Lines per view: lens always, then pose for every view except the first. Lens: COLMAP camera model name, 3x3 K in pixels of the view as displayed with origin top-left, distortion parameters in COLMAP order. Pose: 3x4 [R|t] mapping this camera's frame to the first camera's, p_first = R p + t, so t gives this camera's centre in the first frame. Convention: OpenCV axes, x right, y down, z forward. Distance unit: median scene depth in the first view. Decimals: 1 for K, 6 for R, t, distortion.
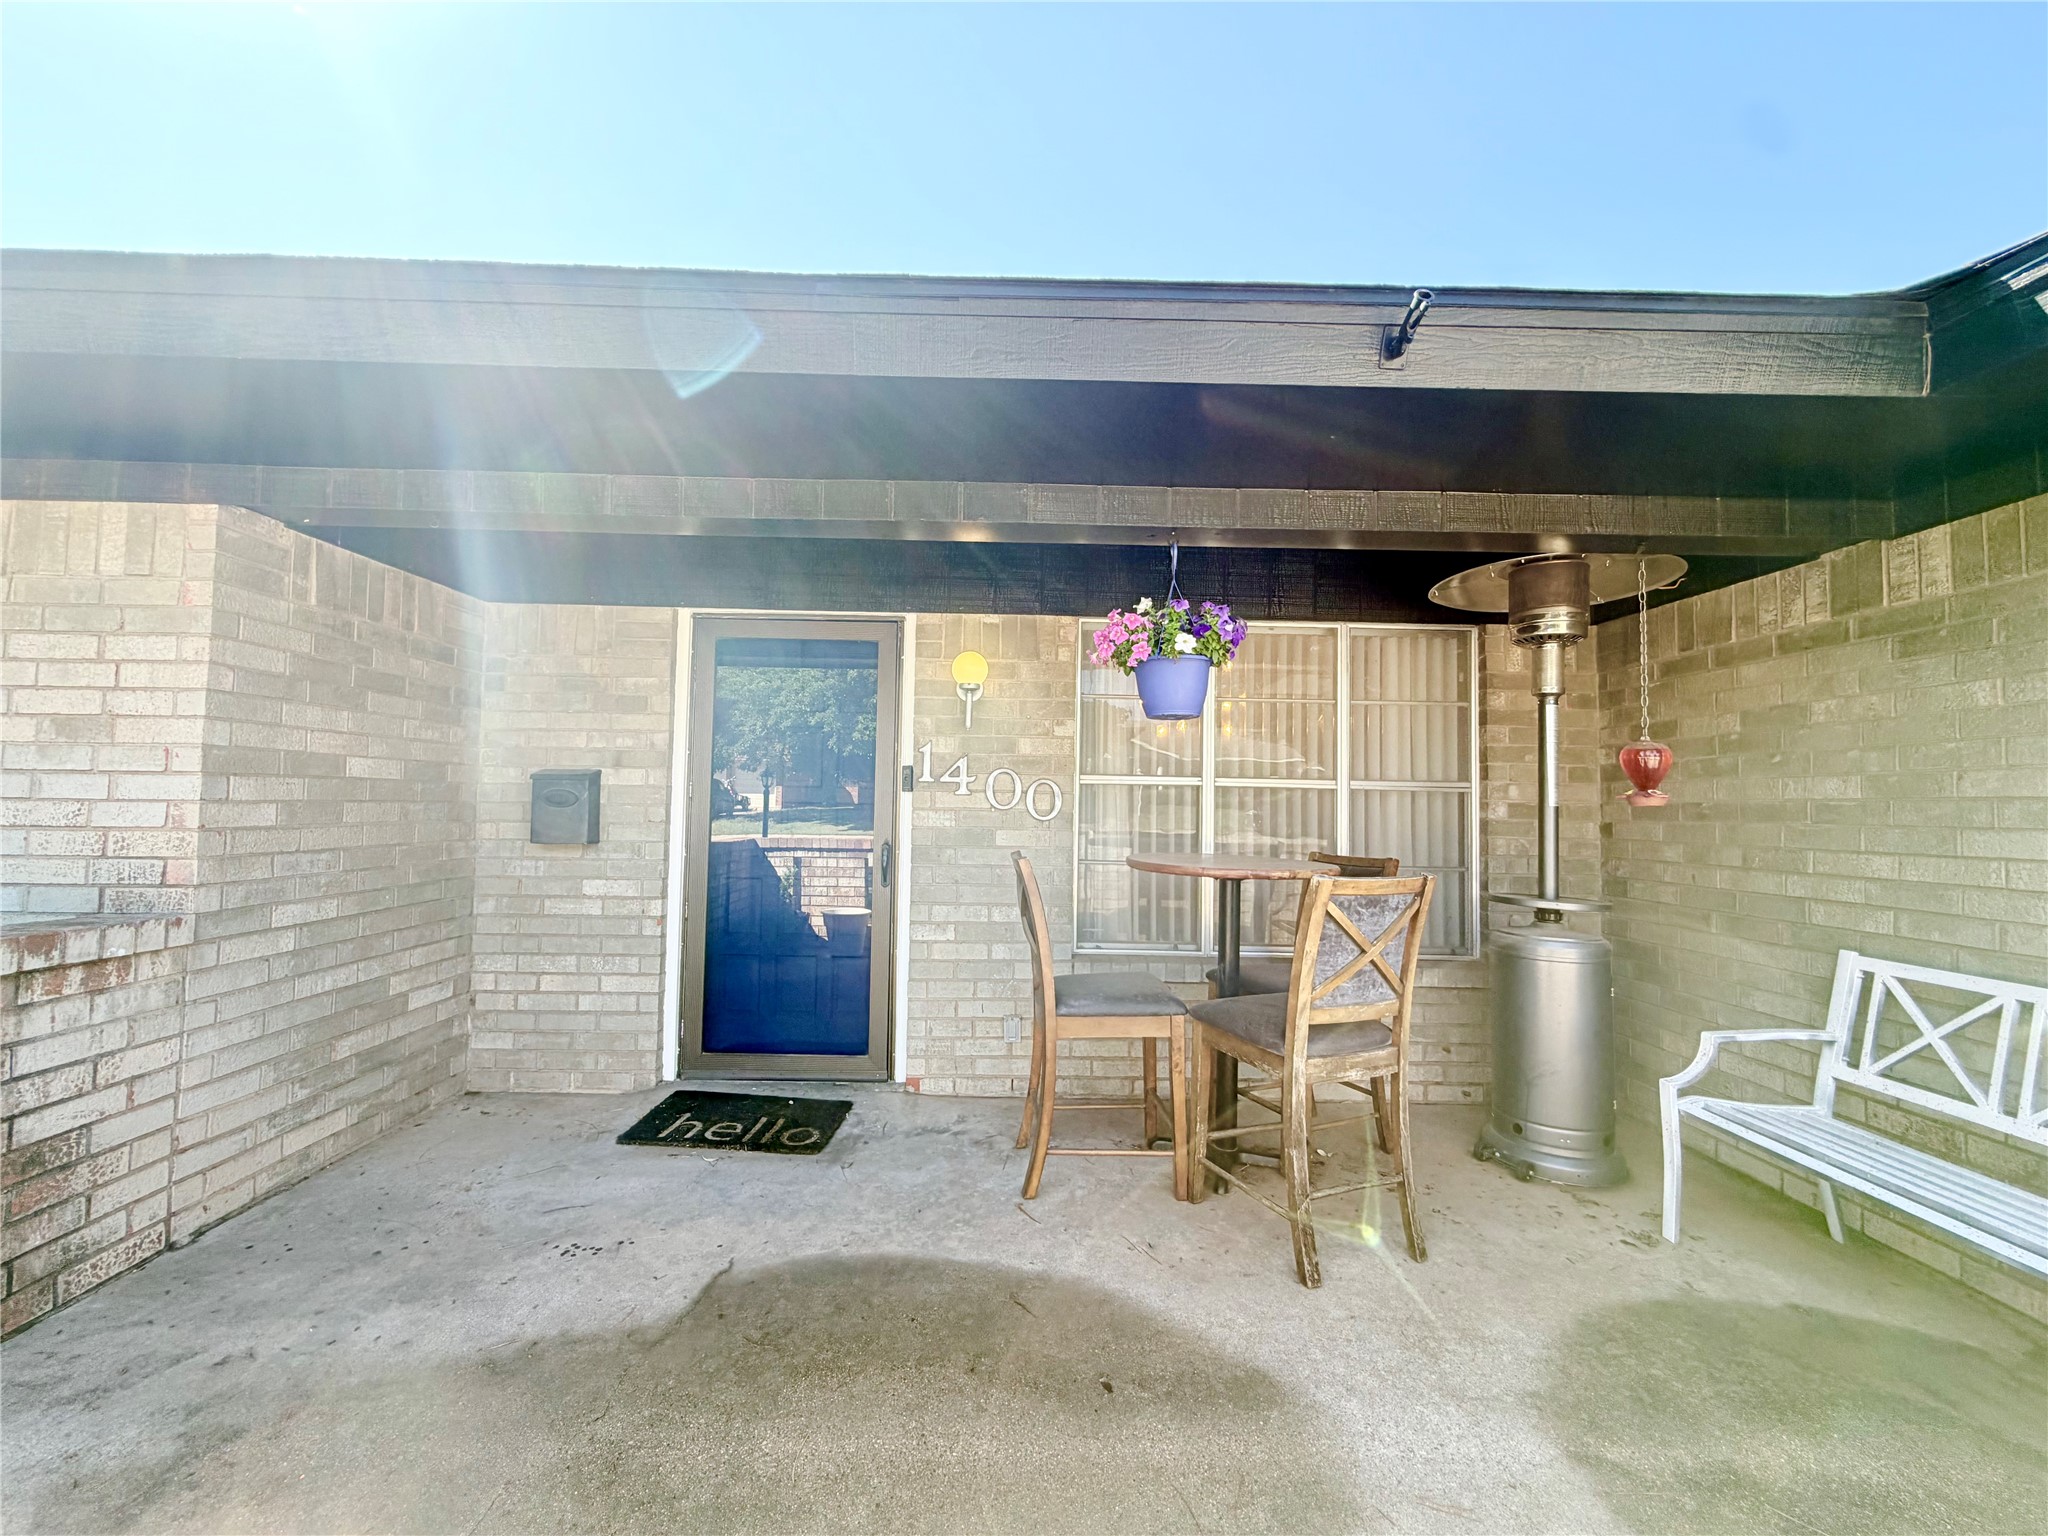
lens RADIAL K [[822.8, 0, 1024.5], [0, 822.8, 768.7], [0, 0, 1]] dist [0.002007, -0.000084]
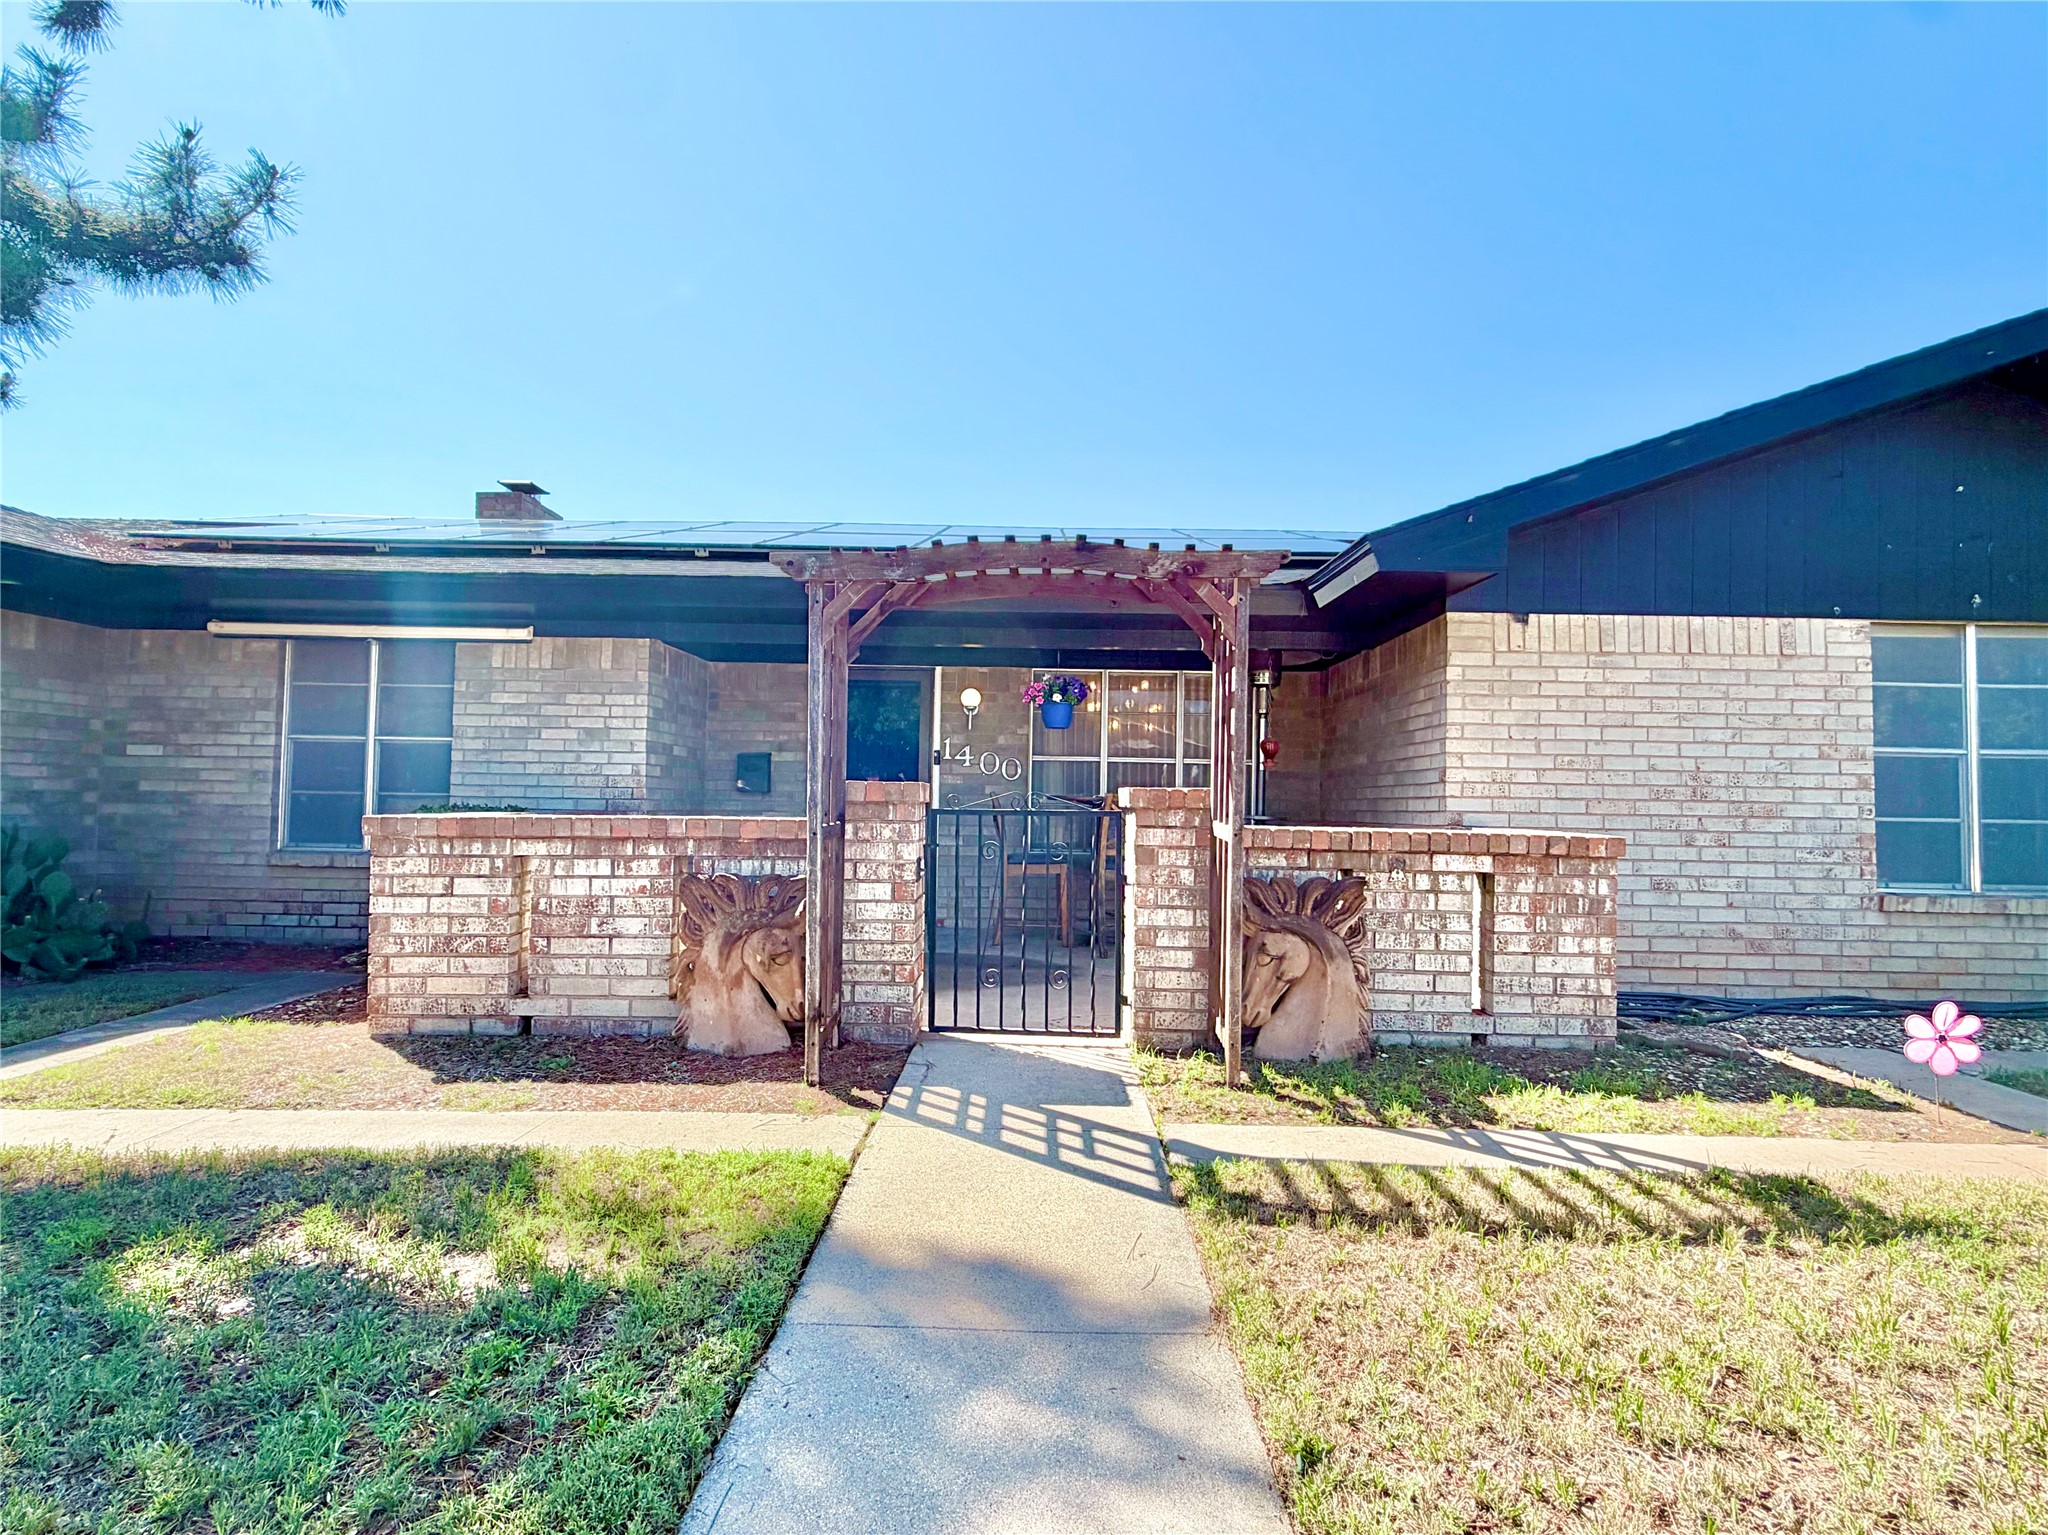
lens RADIAL K [[954.4, 0, 1019.8], [0, 954.4, 772.9], [0, 0, 1]] dist [0.005875, 0.000368]
pose [[0.999330, 0.000488, -0.036592, 0.123098], [-0.000013, 0.999916, 0.012977, 0.019025], [0.036595, -0.012968, 0.999246, -1.145533]]
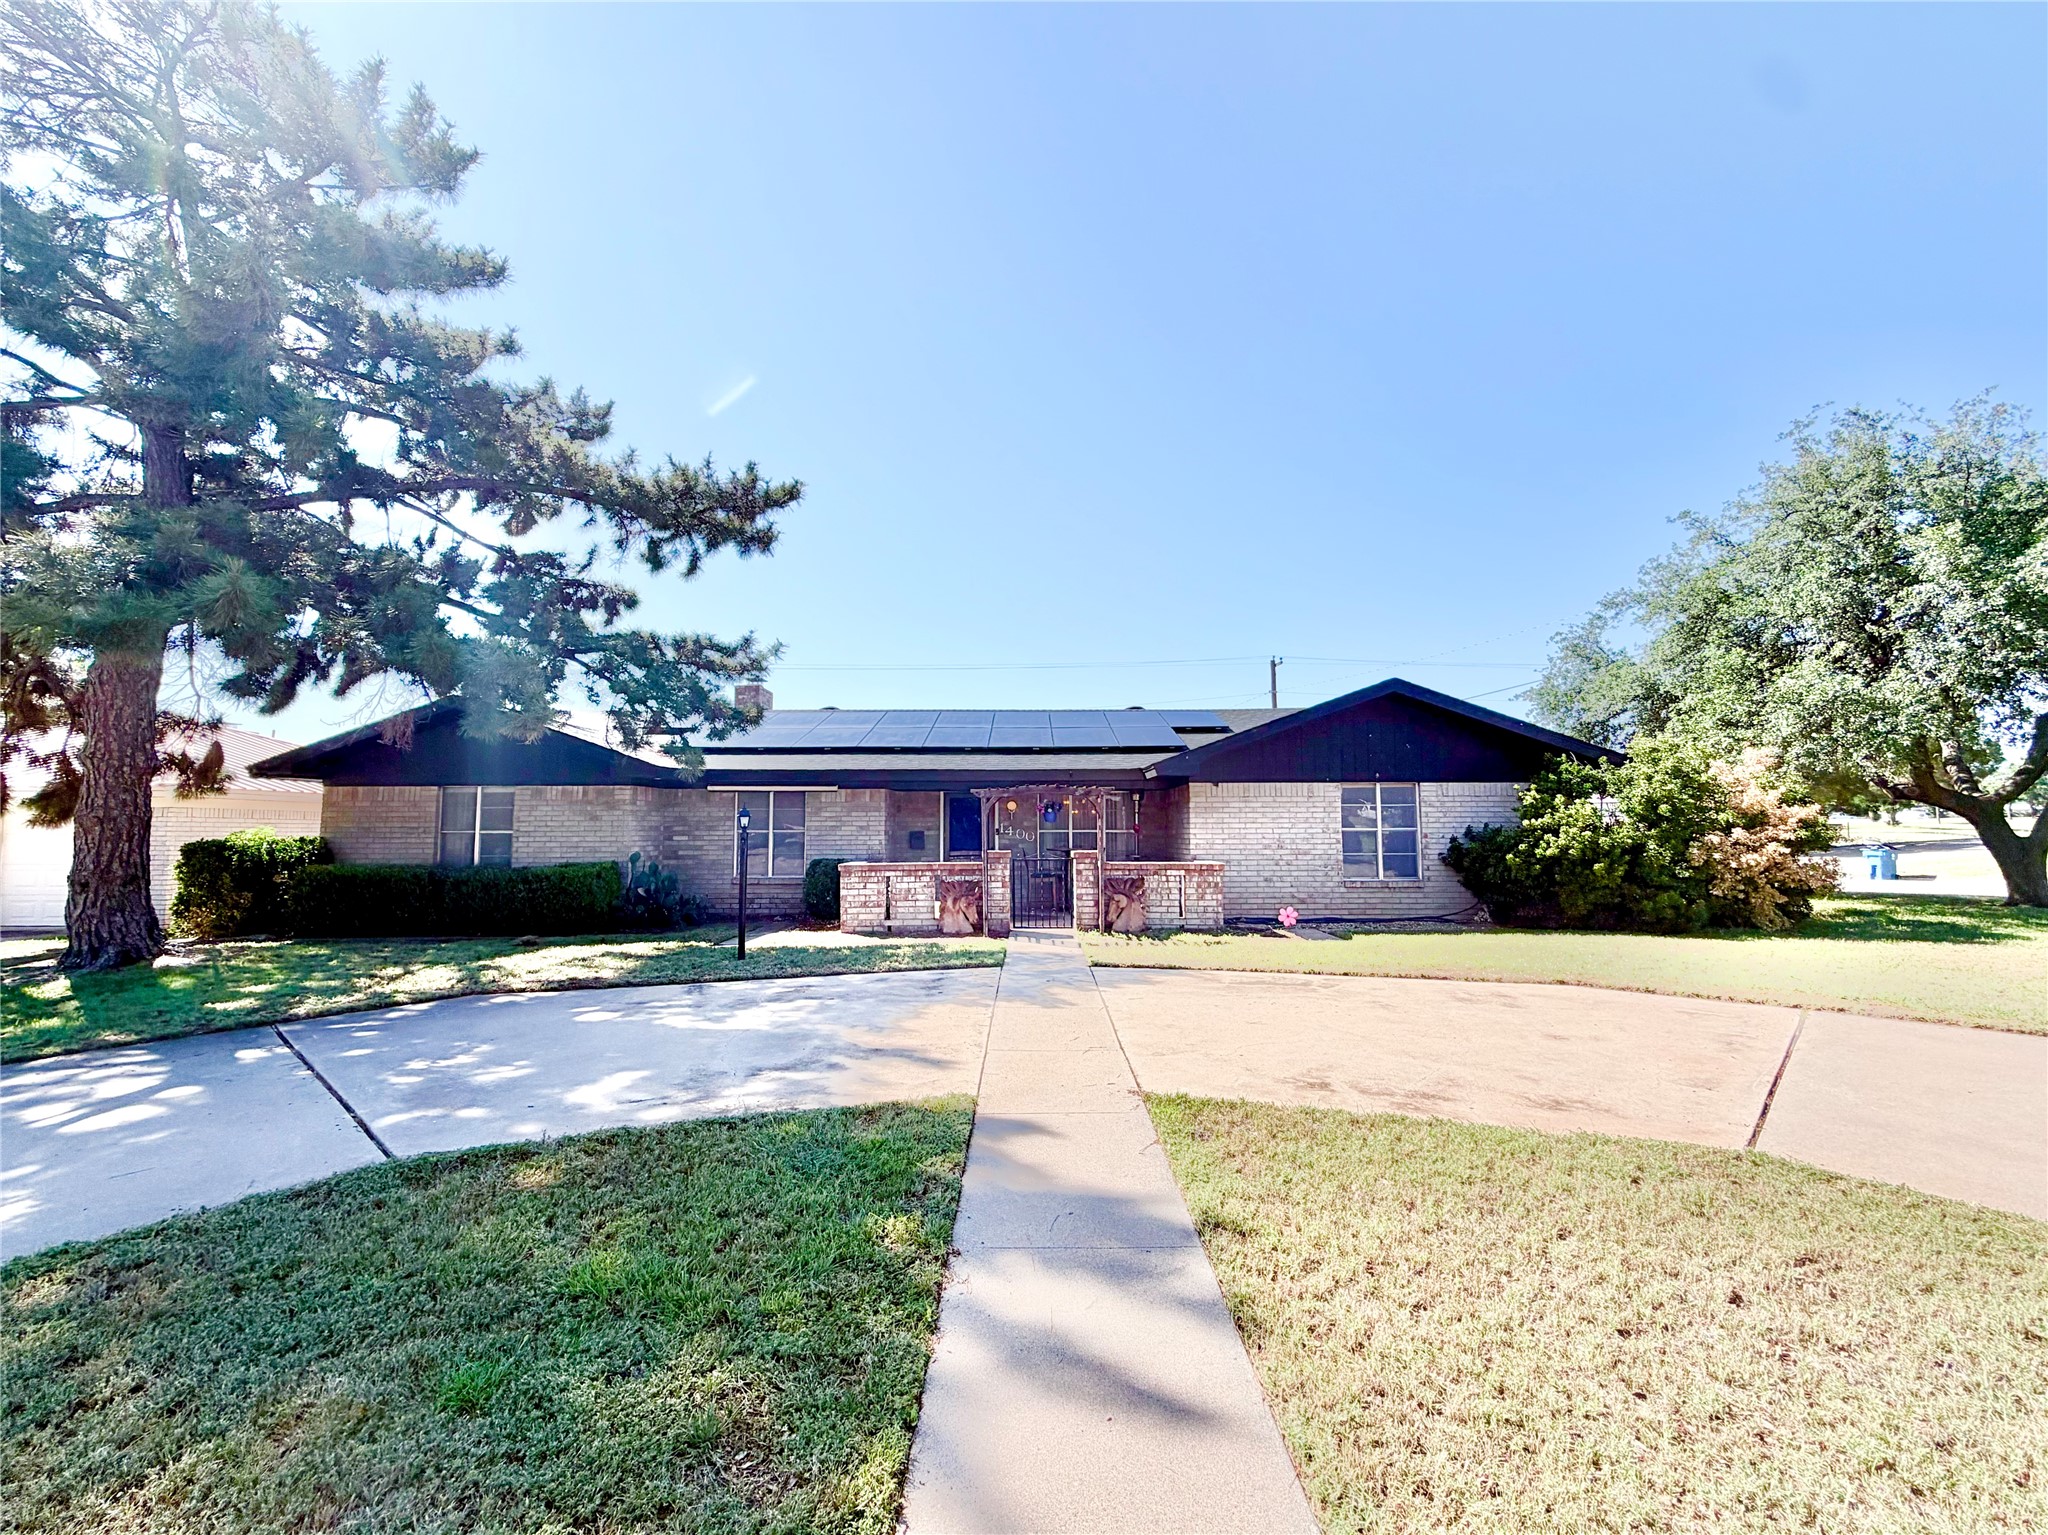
lens RADIAL K [[822.8, 0, 1024.2], [0, 822.8, 759.8], [0, 0, 1]] dist [0.002007, -0.000084]
pose [[0.999551, -0.019569, -0.022700, 0.098112], [0.018555, 0.998857, -0.044060, -0.171770], [0.023537, 0.043619, 0.998771, -3.270003]]
